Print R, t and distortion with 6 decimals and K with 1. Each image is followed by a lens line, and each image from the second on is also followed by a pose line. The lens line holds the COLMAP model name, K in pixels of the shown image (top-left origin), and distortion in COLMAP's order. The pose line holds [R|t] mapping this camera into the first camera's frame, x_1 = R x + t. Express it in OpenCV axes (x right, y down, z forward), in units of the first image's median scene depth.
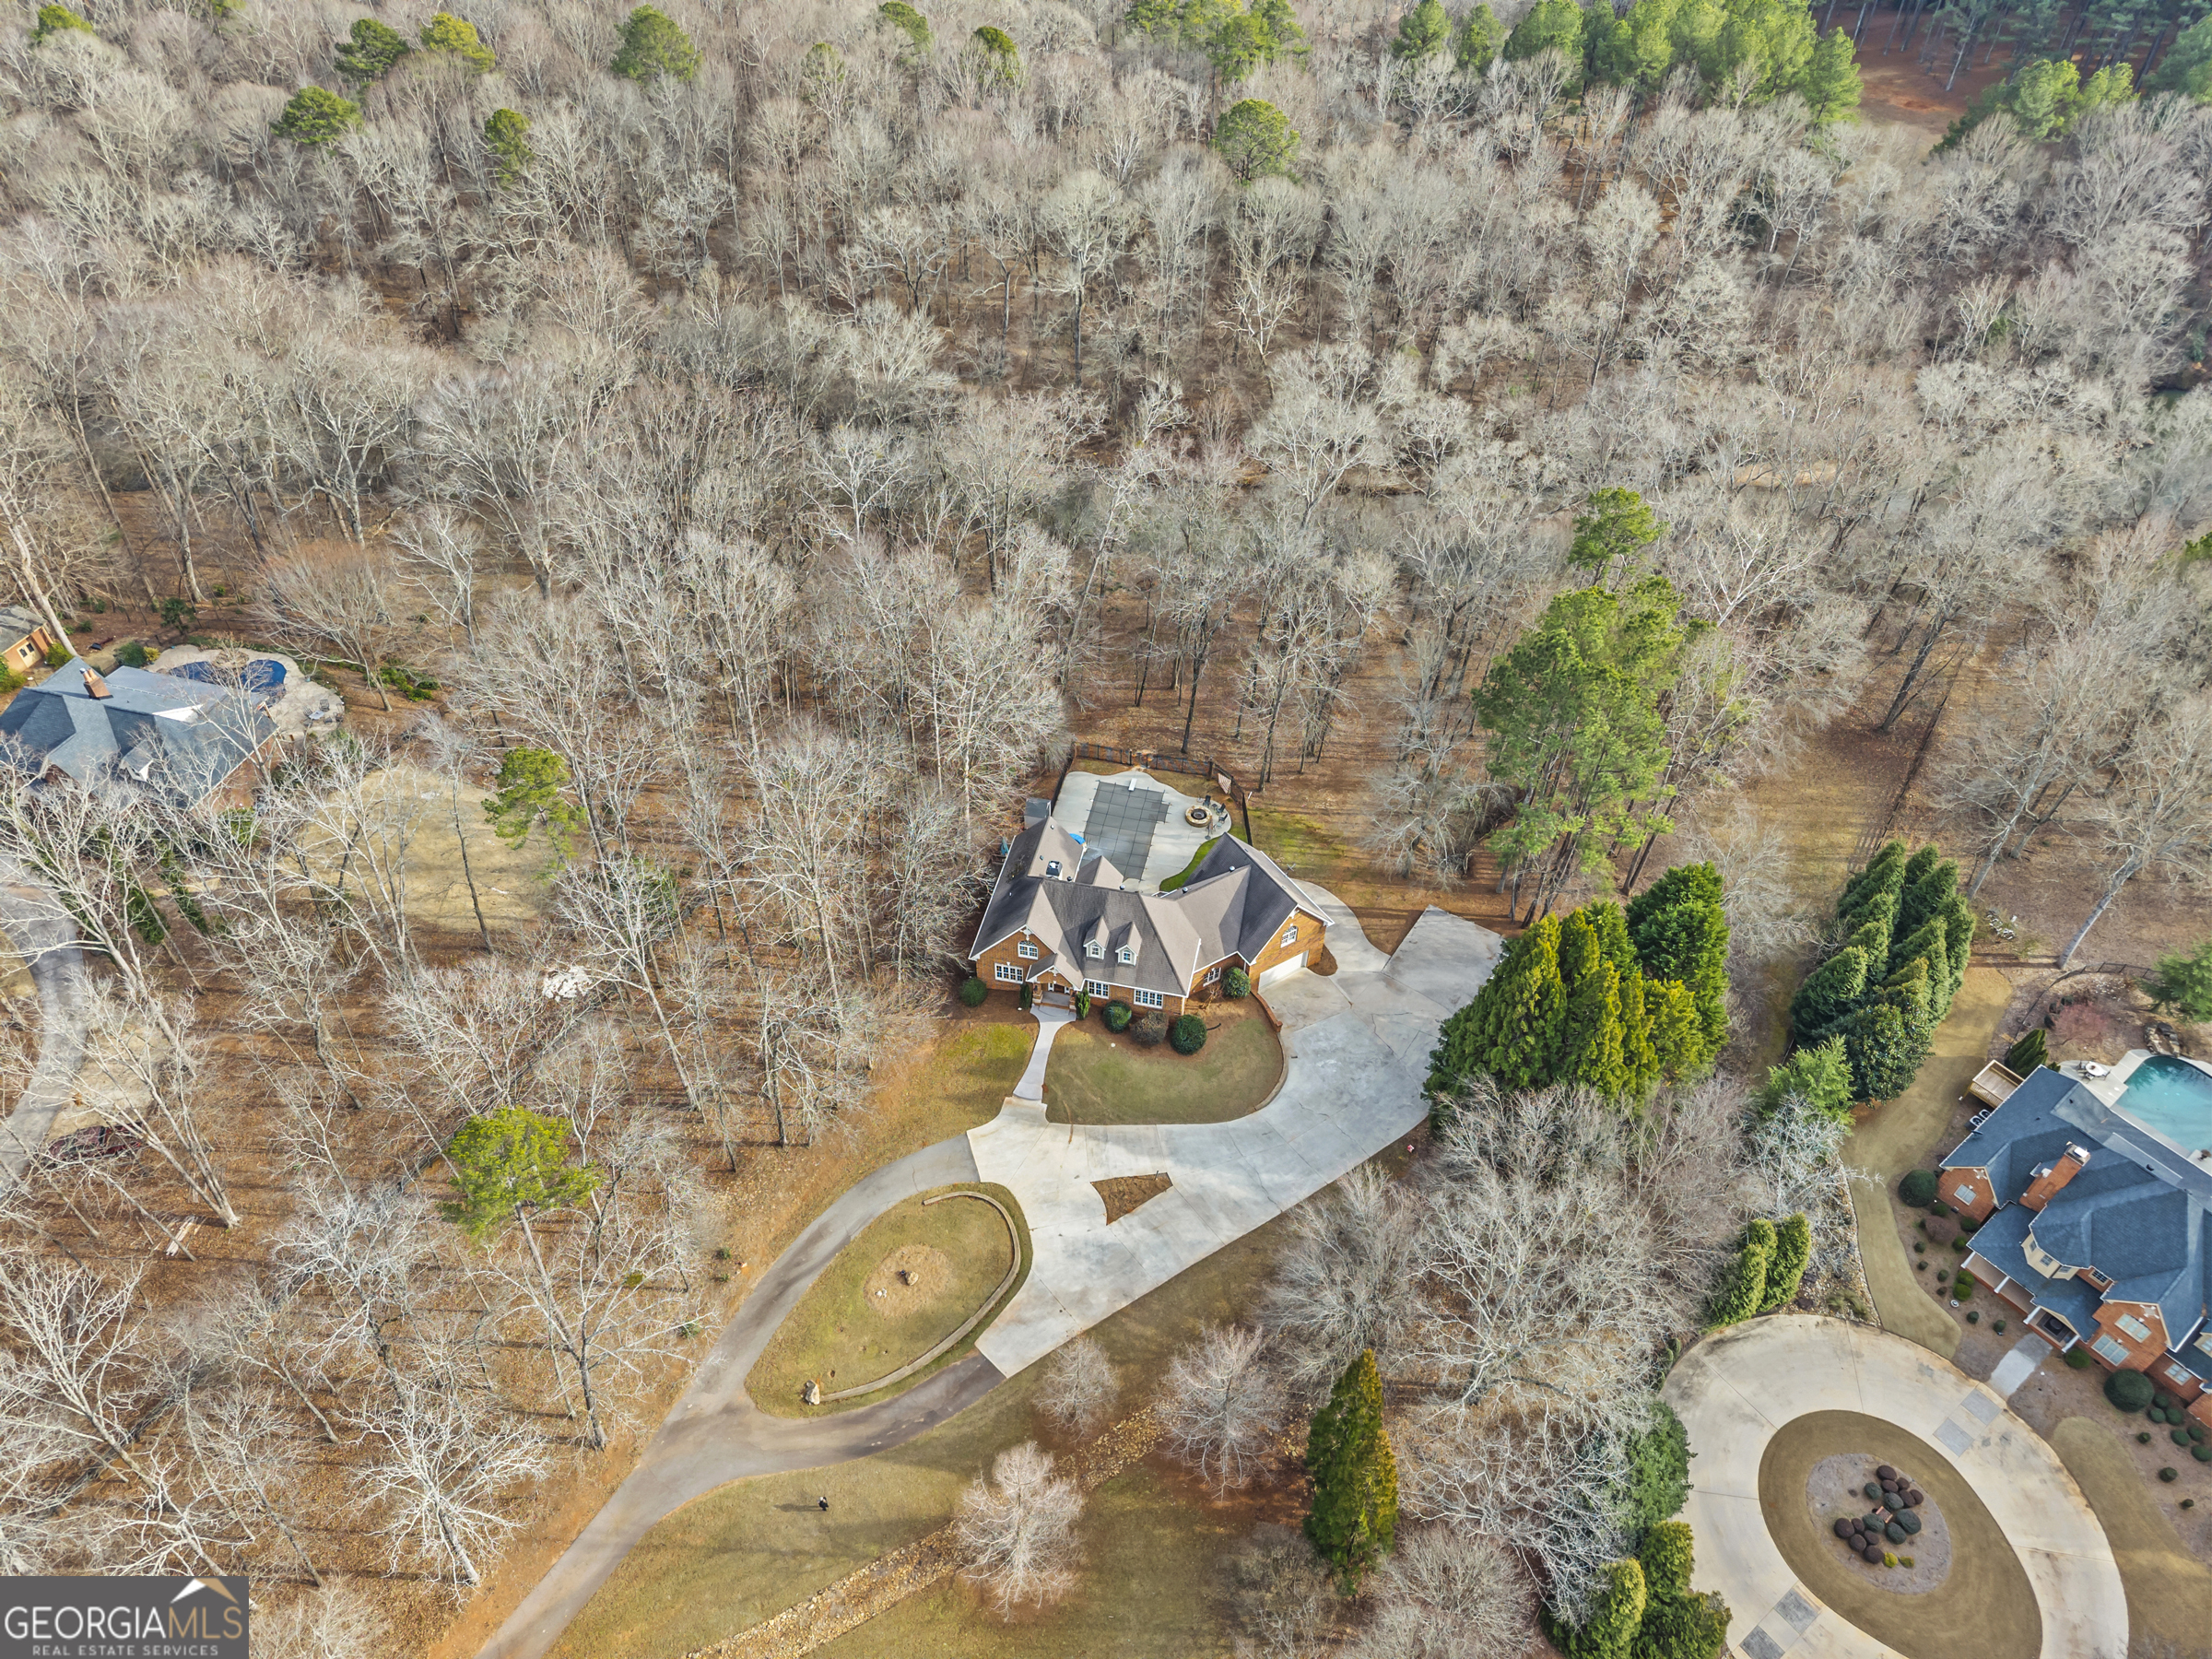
lens RADIAL K [[1558.6, 0, 1106.0], [0, 1558.6, 829.5], [0, 0, 1]] dist [-0.002773, 0.001105]
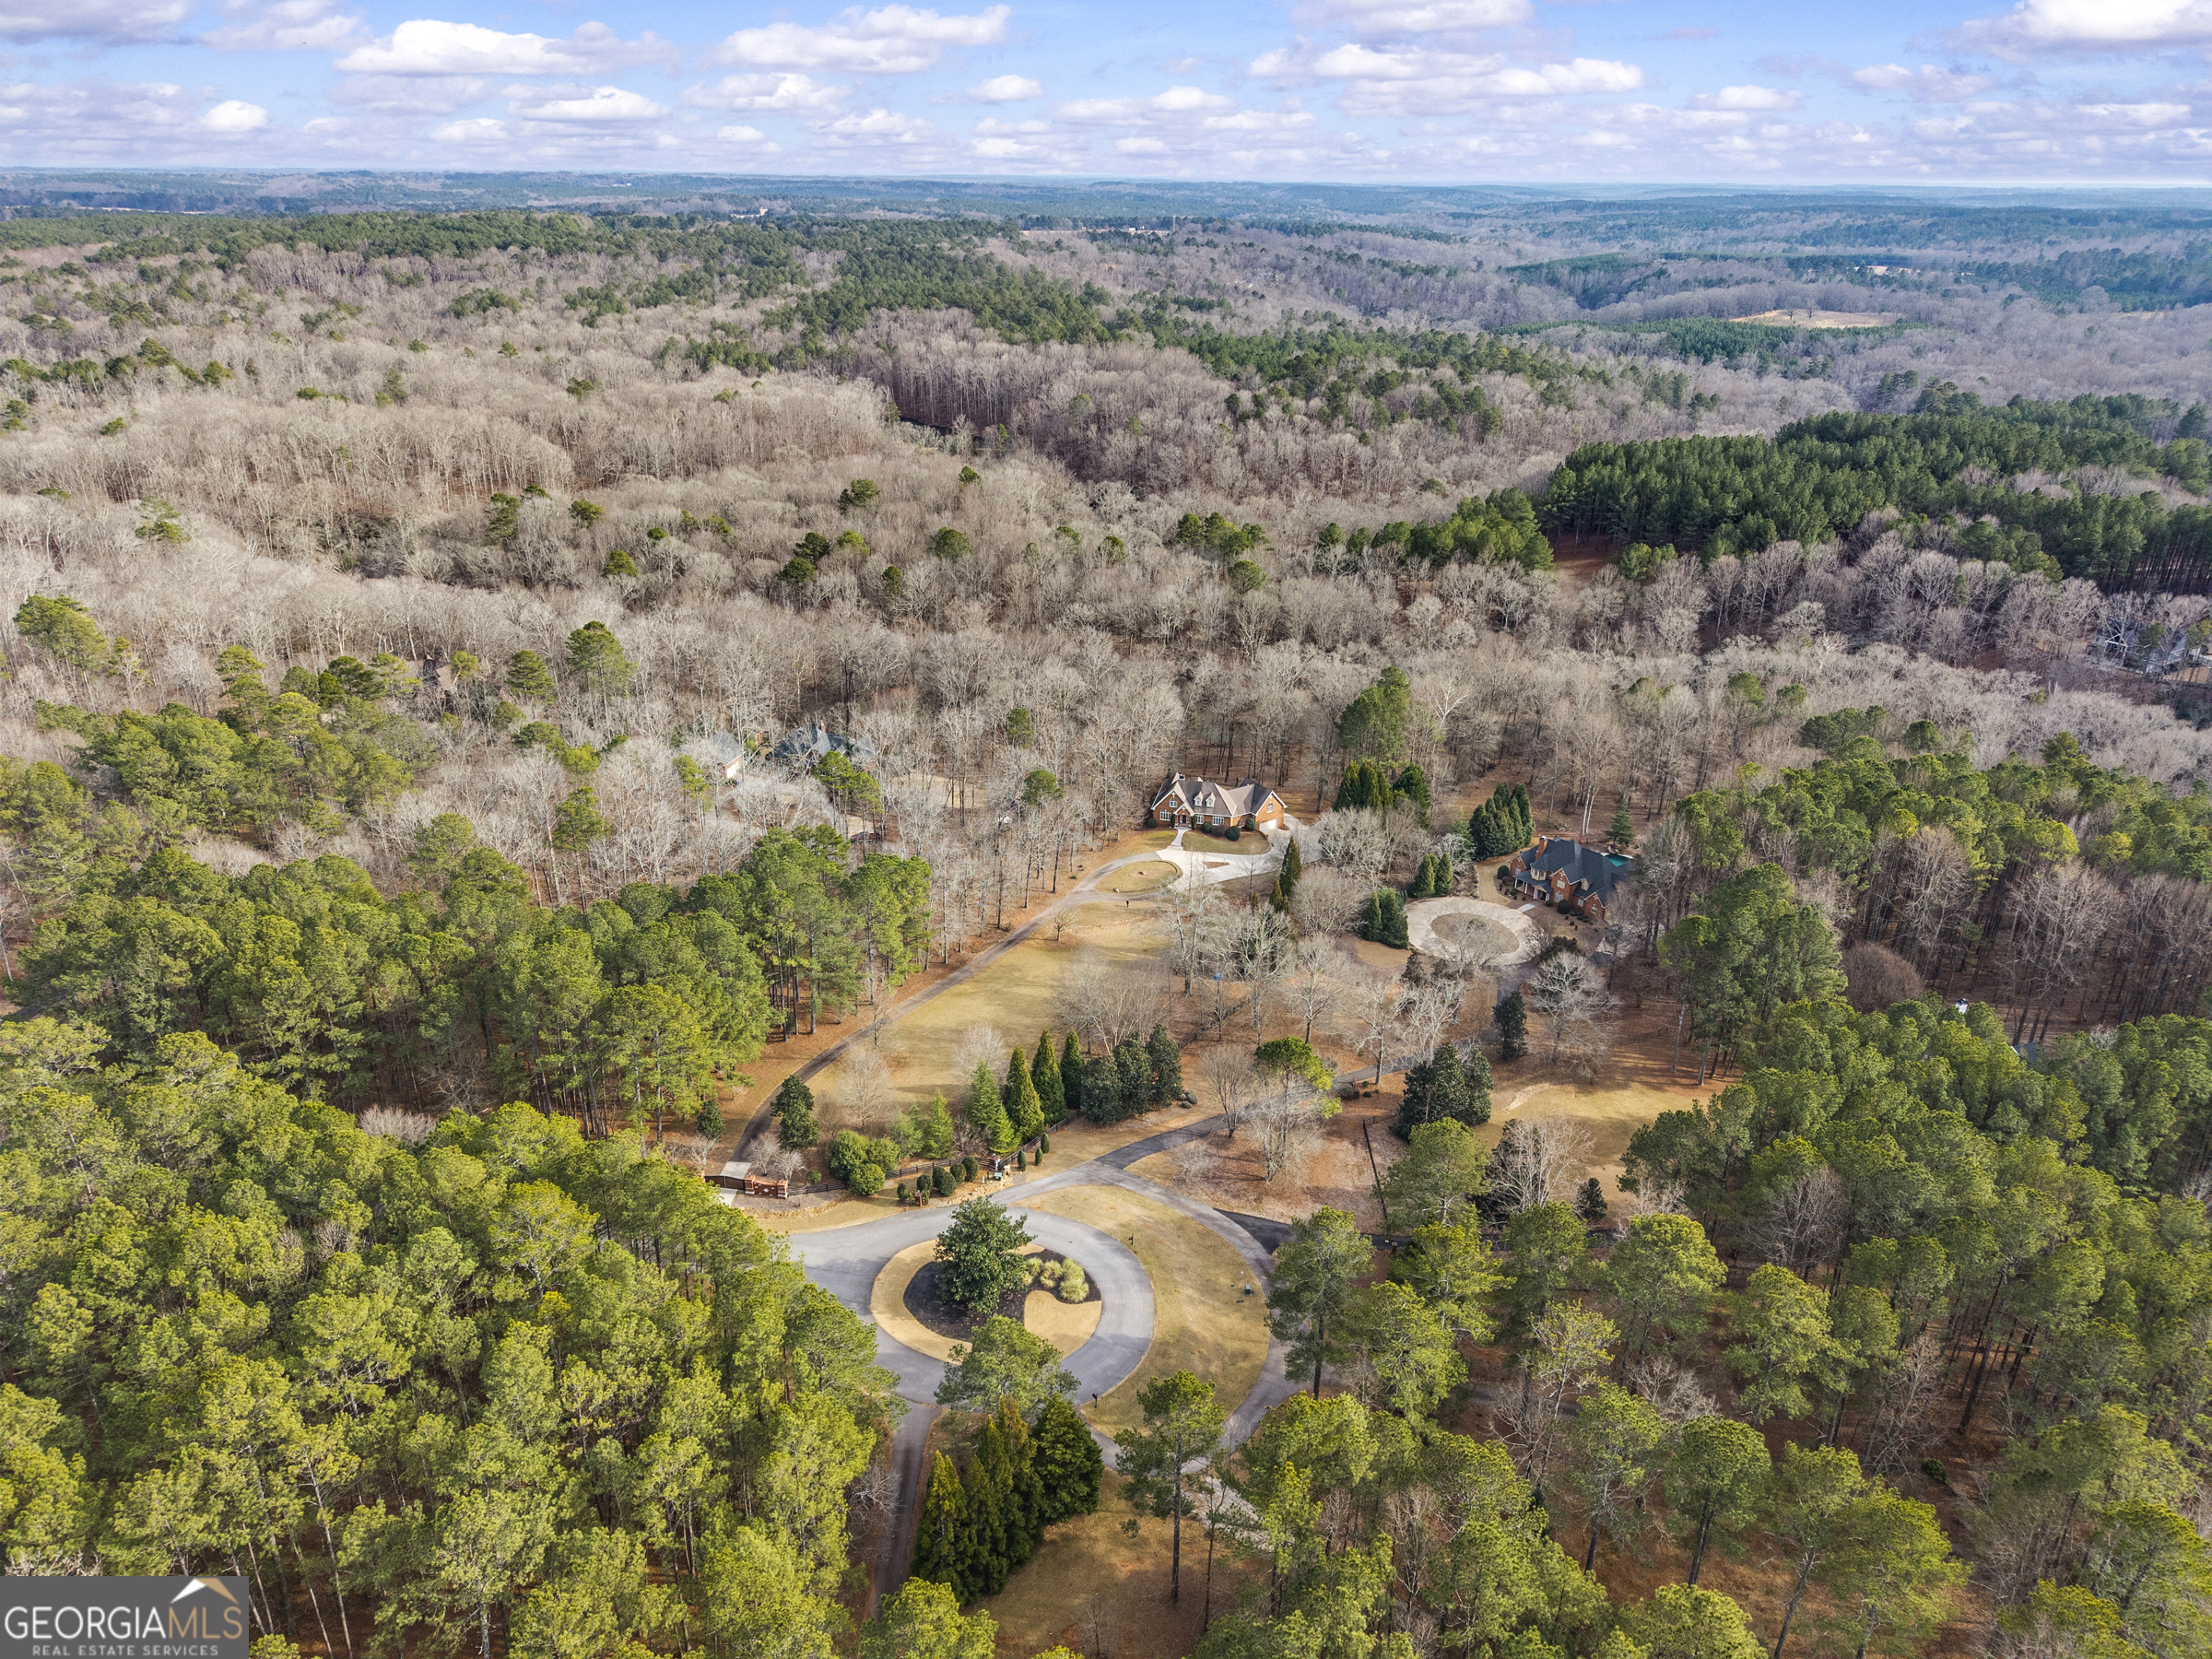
lens RADIAL K [[1558.6, 0, 1106.0], [0, 1558.6, 829.5], [0, 0, 1]] dist [-0.002773, 0.001105]
pose [[0.999939, -0.009953, -0.004732, -0.091410], [0.007833, 0.943909, -0.330114, 0.598989], [0.007752, 0.330057, 0.943929, -0.913536]]
